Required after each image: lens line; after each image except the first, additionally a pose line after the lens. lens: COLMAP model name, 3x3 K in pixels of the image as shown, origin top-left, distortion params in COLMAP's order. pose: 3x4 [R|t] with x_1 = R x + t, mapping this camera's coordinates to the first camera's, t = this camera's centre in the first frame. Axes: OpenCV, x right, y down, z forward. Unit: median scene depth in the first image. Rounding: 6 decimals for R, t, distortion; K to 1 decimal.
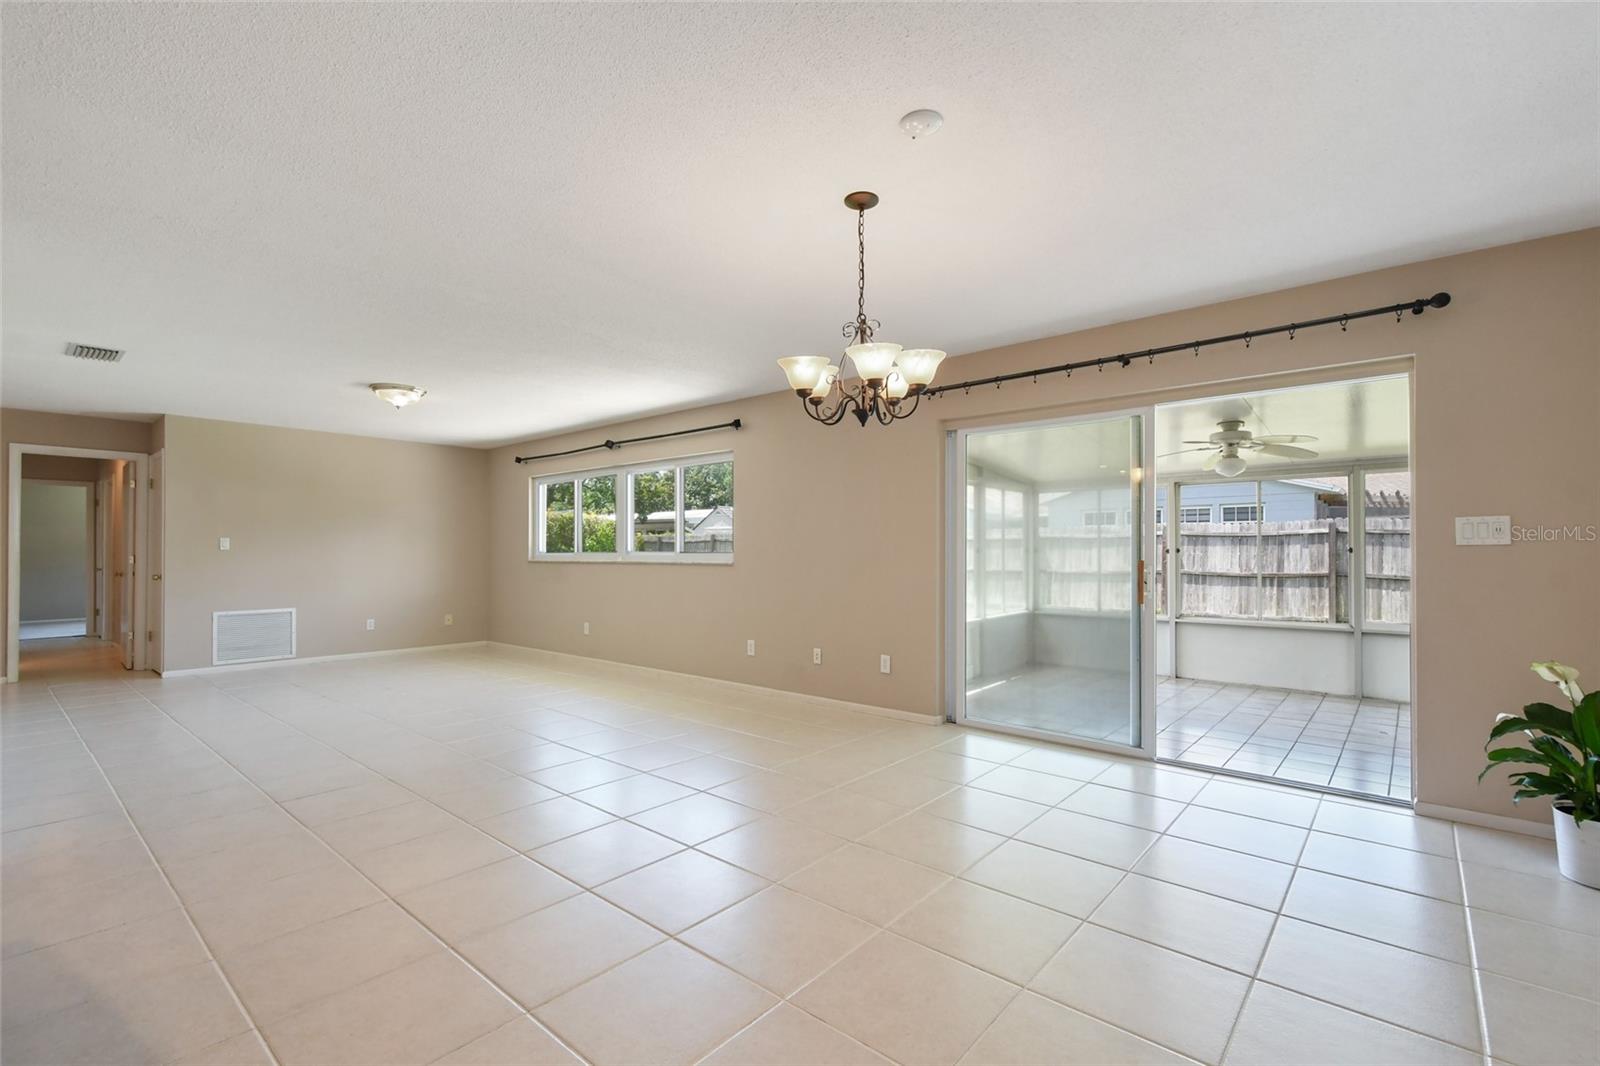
lens RADIAL K [[700.4, 0, 806.9], [0, 700.4, 535.2], [0, 0, 1]] dist [-0.001260, -0.006744]
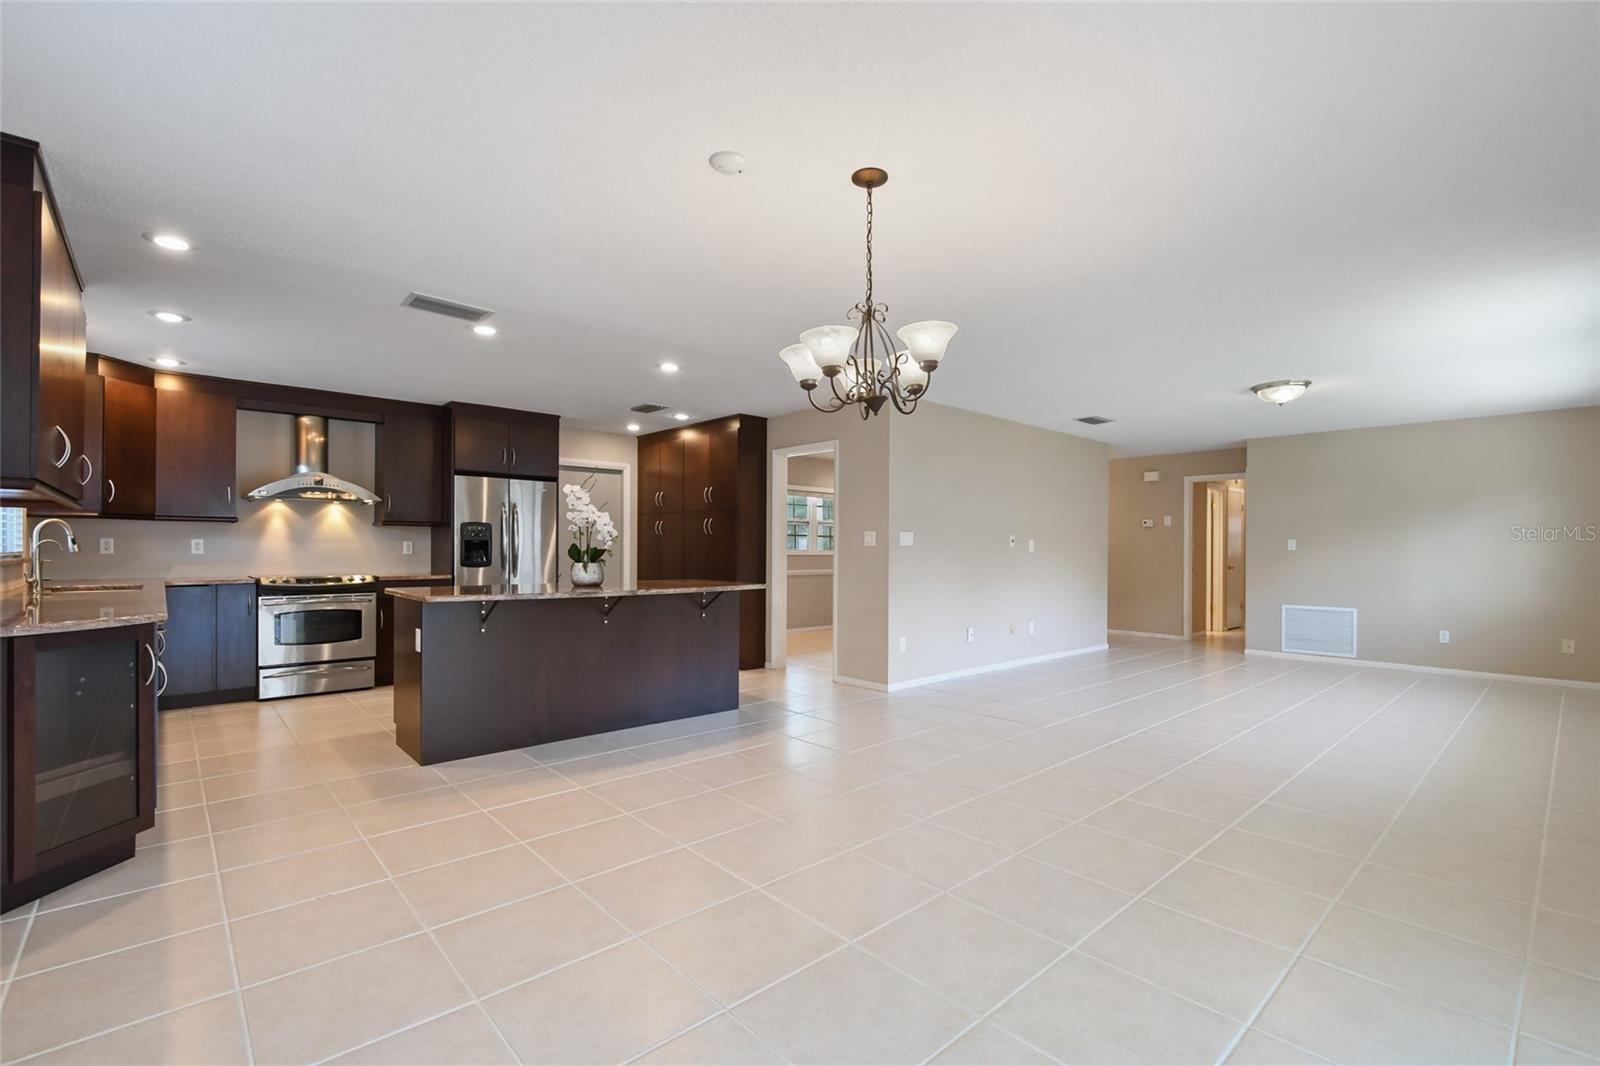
lens RADIAL K [[700.4, 0, 791.6], [0, 700.4, 541.7], [0, 0, 1]] dist [-0.001260, -0.006744]
pose [[-0.158903, -0.008915, -0.987254, 0.341908], [0.017045, 0.999785, -0.011772, 0.006073], [0.987147, -0.018699, -0.158717, 0.326024]]
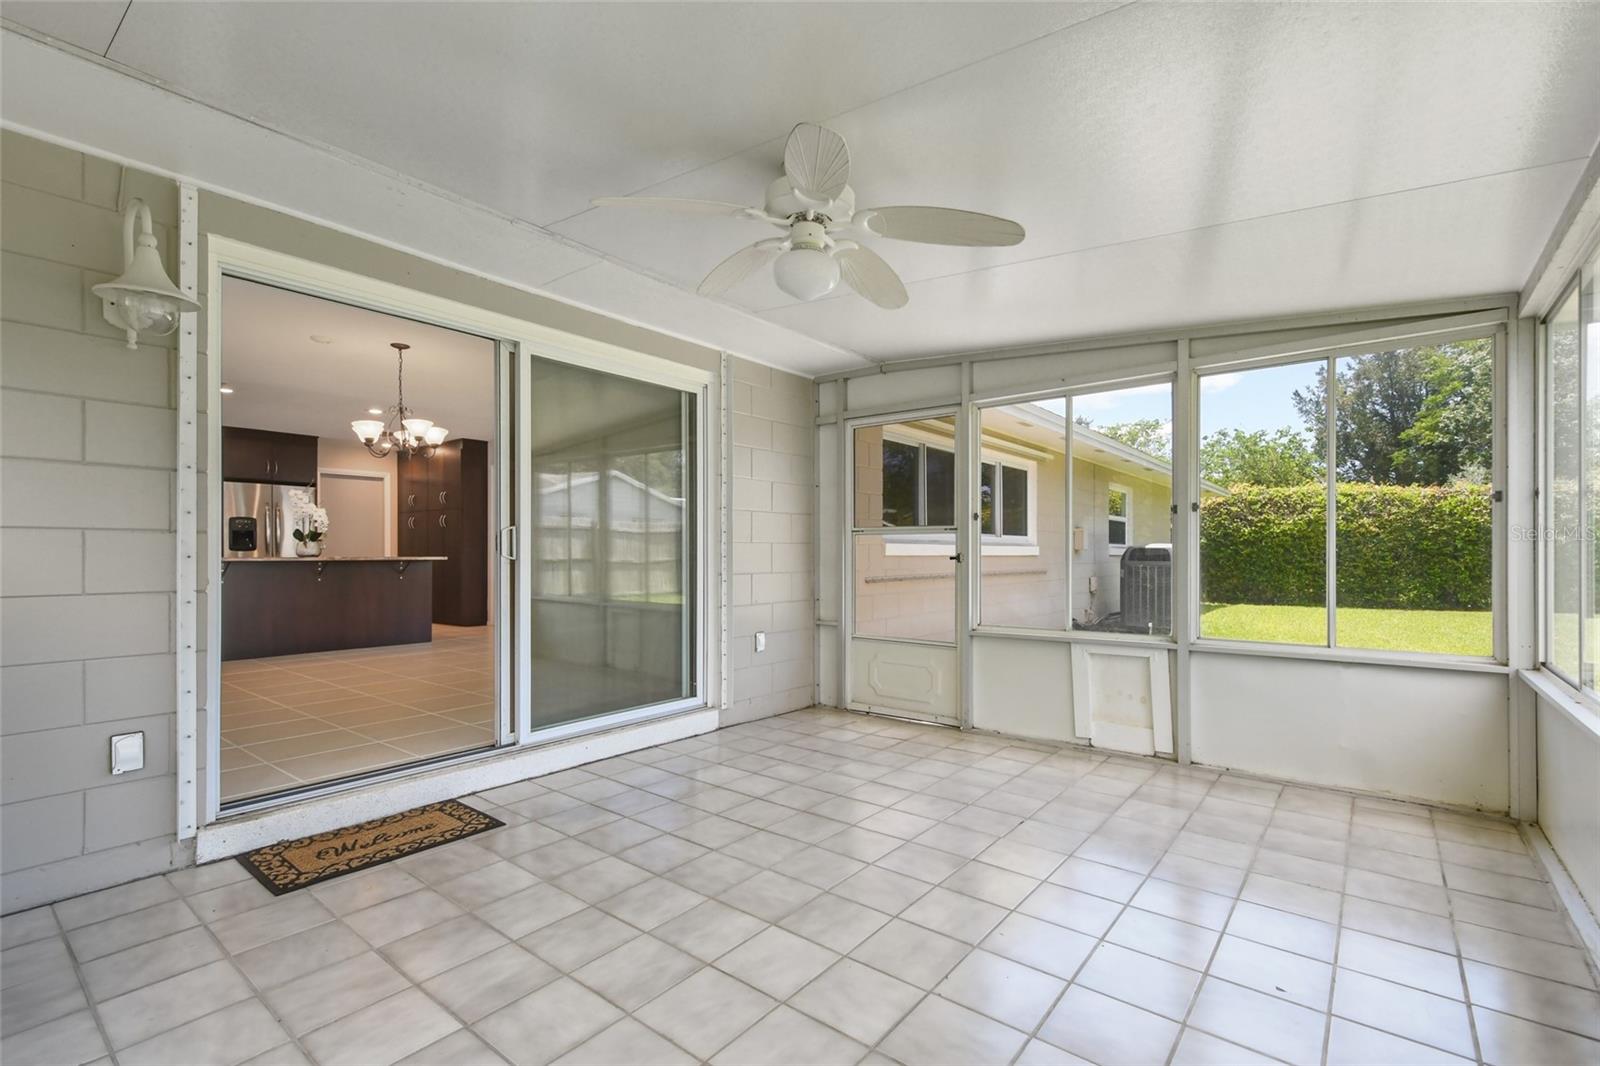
lens RADIAL K [[700.4, 0, 809.3], [0, 700.4, 553.8], [0, 0, 1]] dist [-0.001260, -0.006744]
pose [[0.026362, 0.001114, -0.999652, 0.686509], [0.023918, 0.999712, 0.001745, 0.042598], [0.999366, -0.023956, 0.026328, 0.670647]]
